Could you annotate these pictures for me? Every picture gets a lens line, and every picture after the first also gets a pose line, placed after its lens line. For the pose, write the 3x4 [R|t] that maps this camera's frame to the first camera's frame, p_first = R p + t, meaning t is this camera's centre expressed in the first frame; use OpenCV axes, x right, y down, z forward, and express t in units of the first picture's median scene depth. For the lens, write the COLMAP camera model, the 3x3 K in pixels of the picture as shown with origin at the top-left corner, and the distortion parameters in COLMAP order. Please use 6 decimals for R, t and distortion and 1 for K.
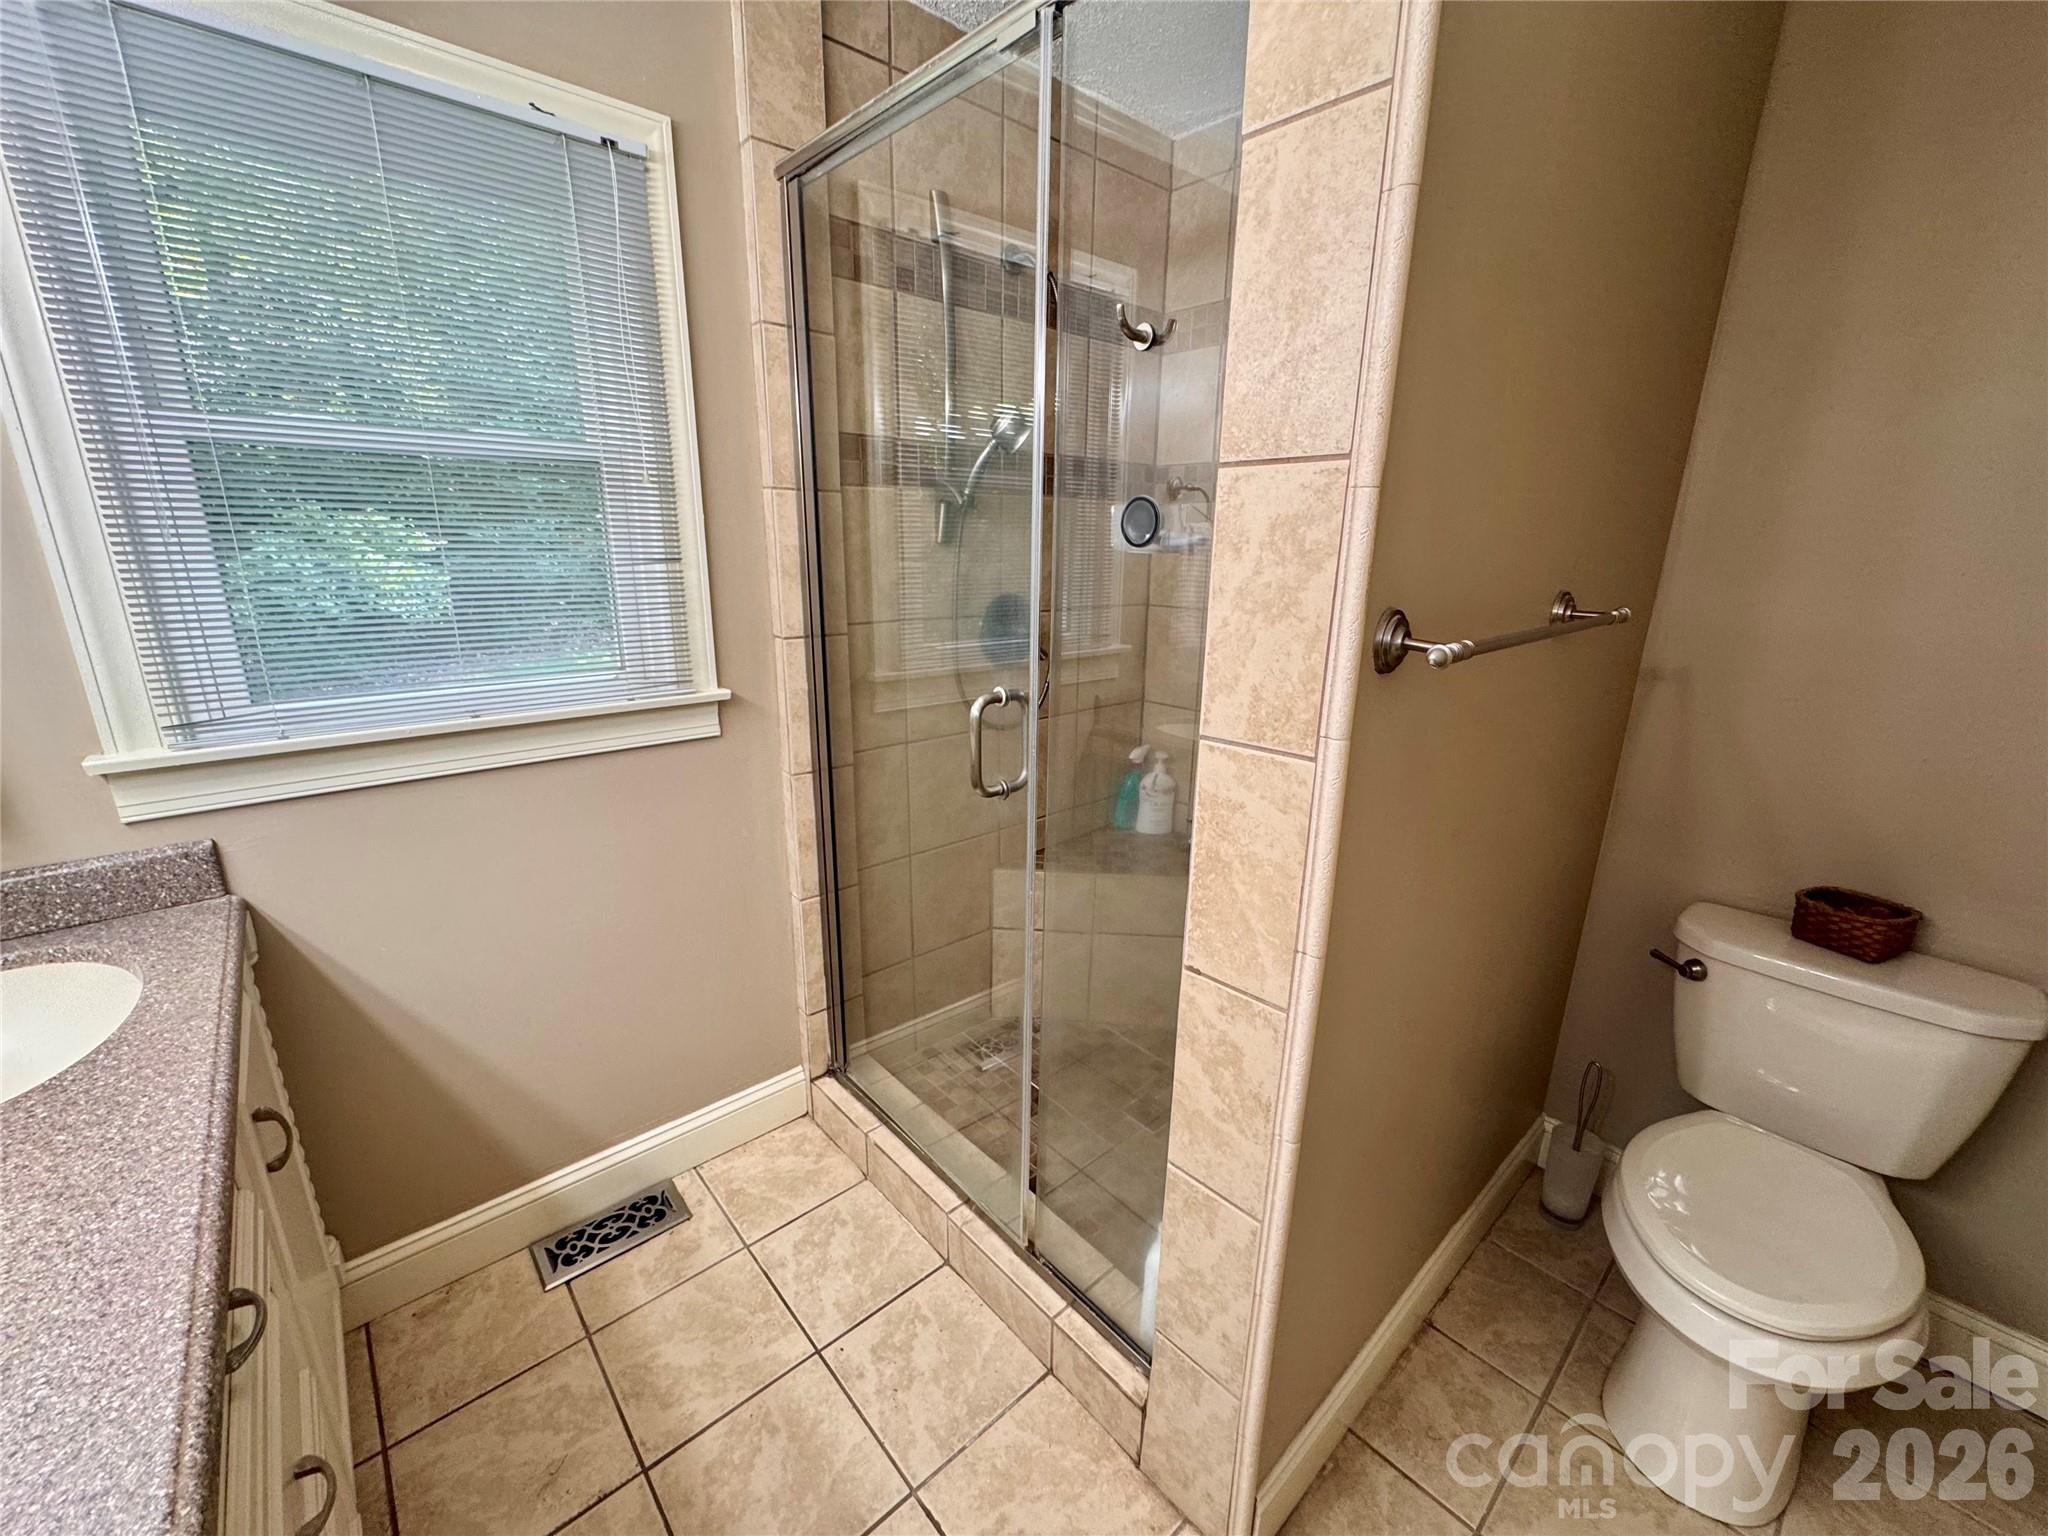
lens RADIAL K [[822.5, 0, 1023.2], [0, 822.5, 771.3], [0, 0, 1]] dist [-0.003674, 0.000659]
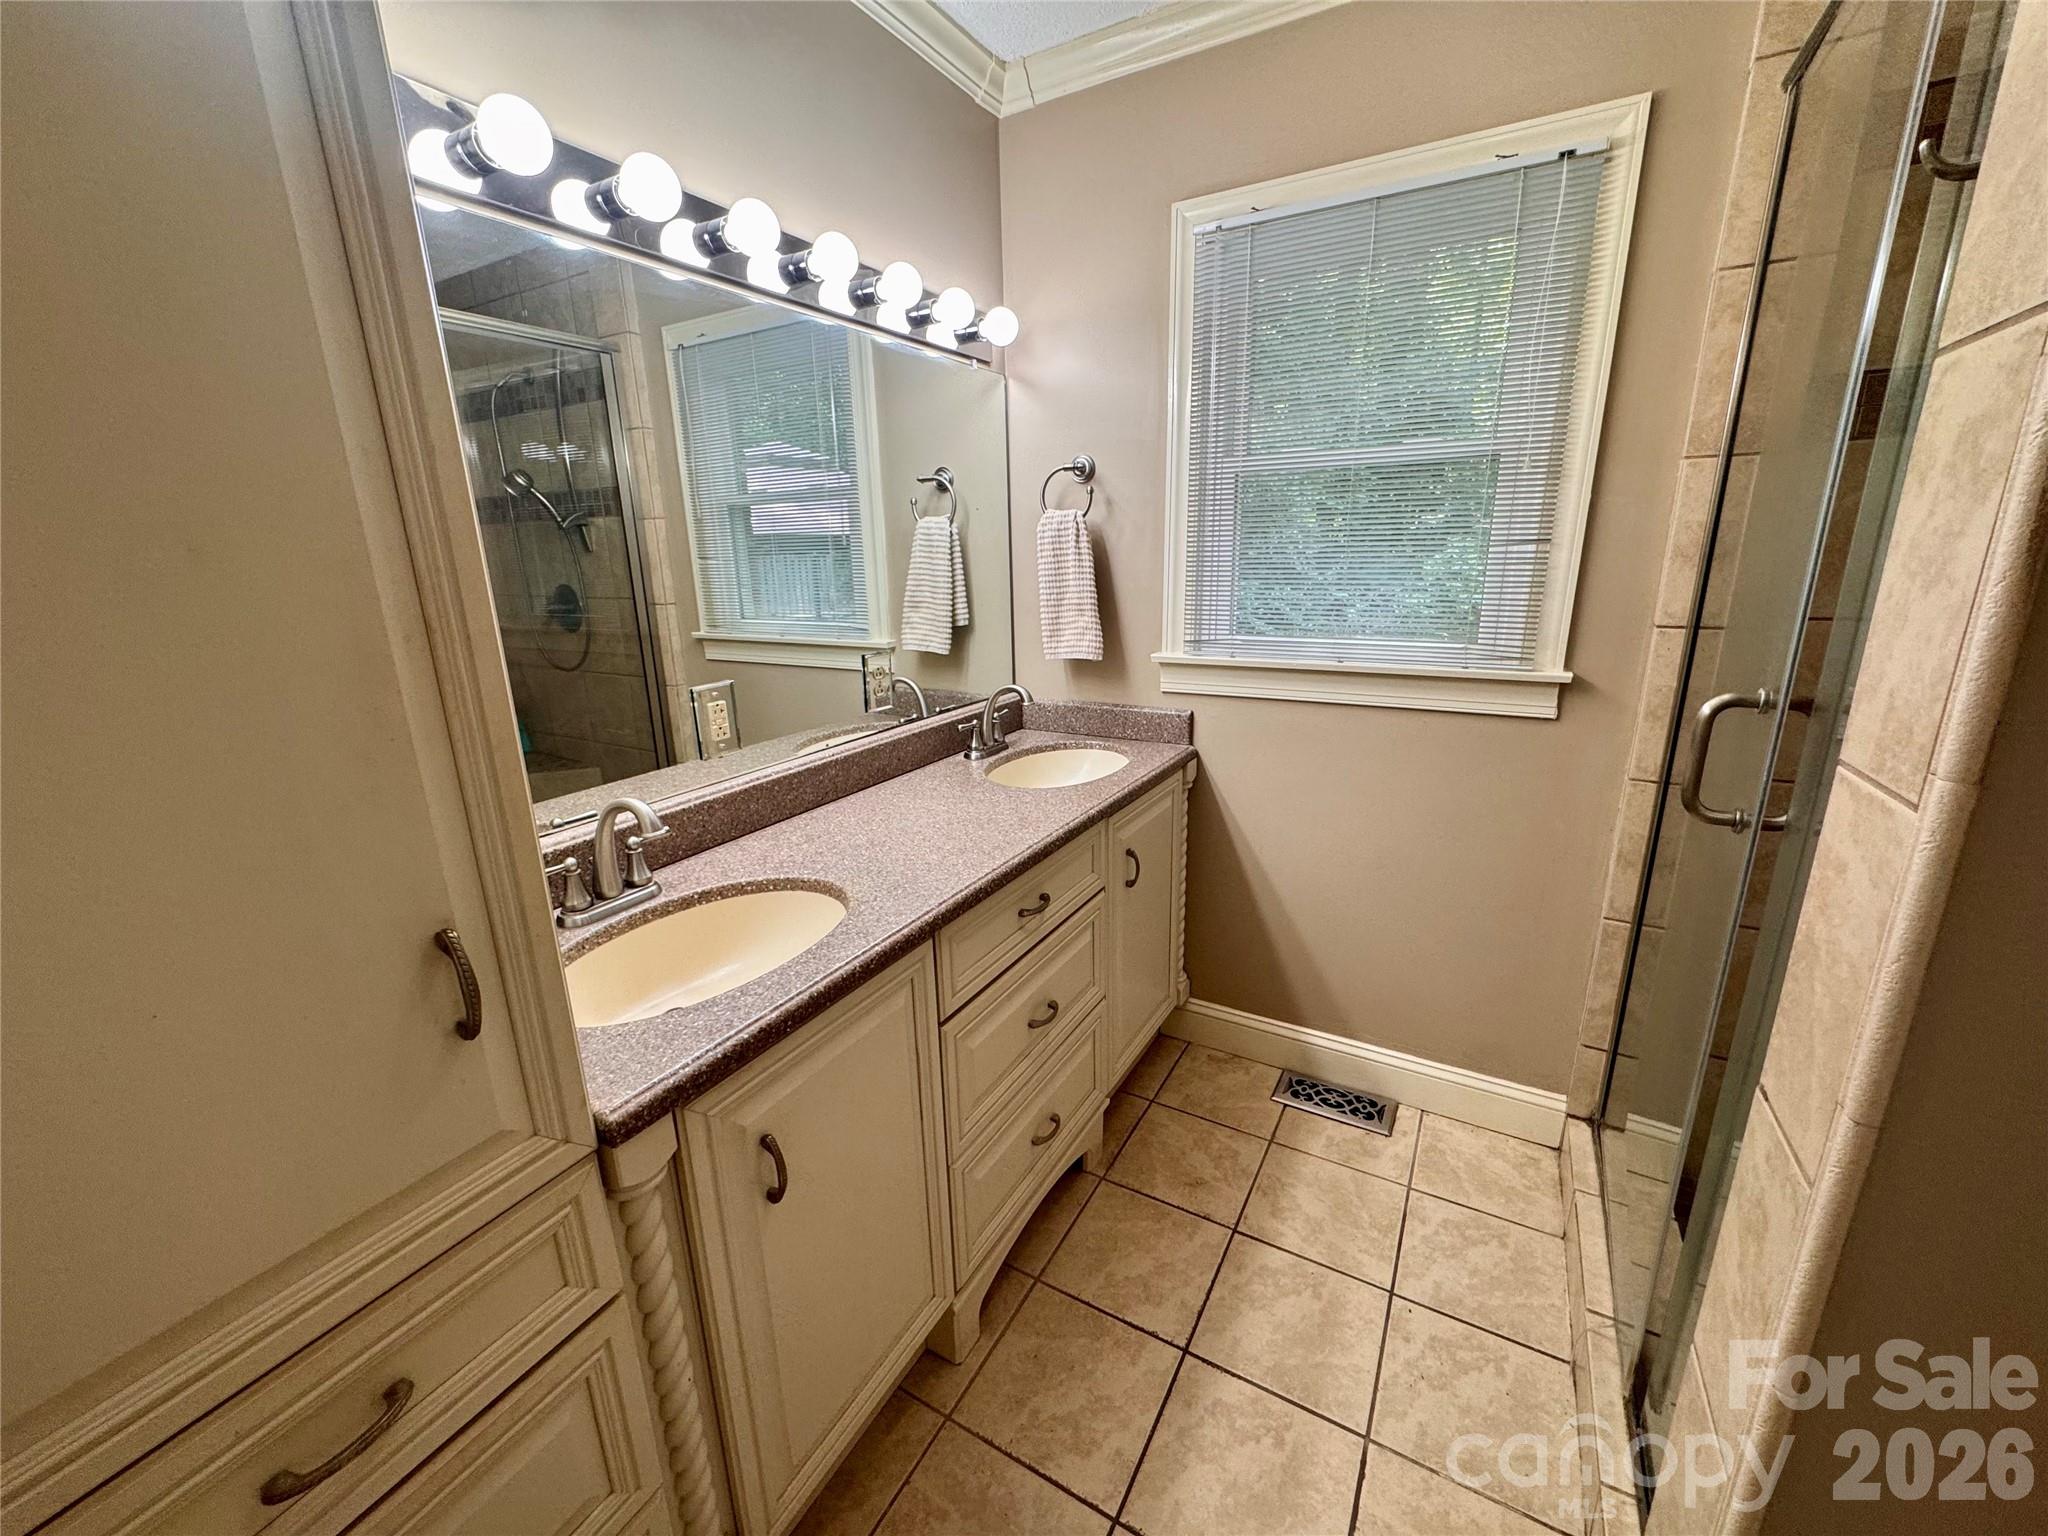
lens RADIAL K [[822.5, 0, 1023.2], [0, 822.5, 771.3], [0, 0, 1]] dist [-0.003674, 0.000659]
pose [[0.306141, 0.229982, -0.923789, 0.394194], [-0.236040, 0.958417, 0.160380, 0.010266], [0.922259, 0.168952, 0.347696, 0.082749]]
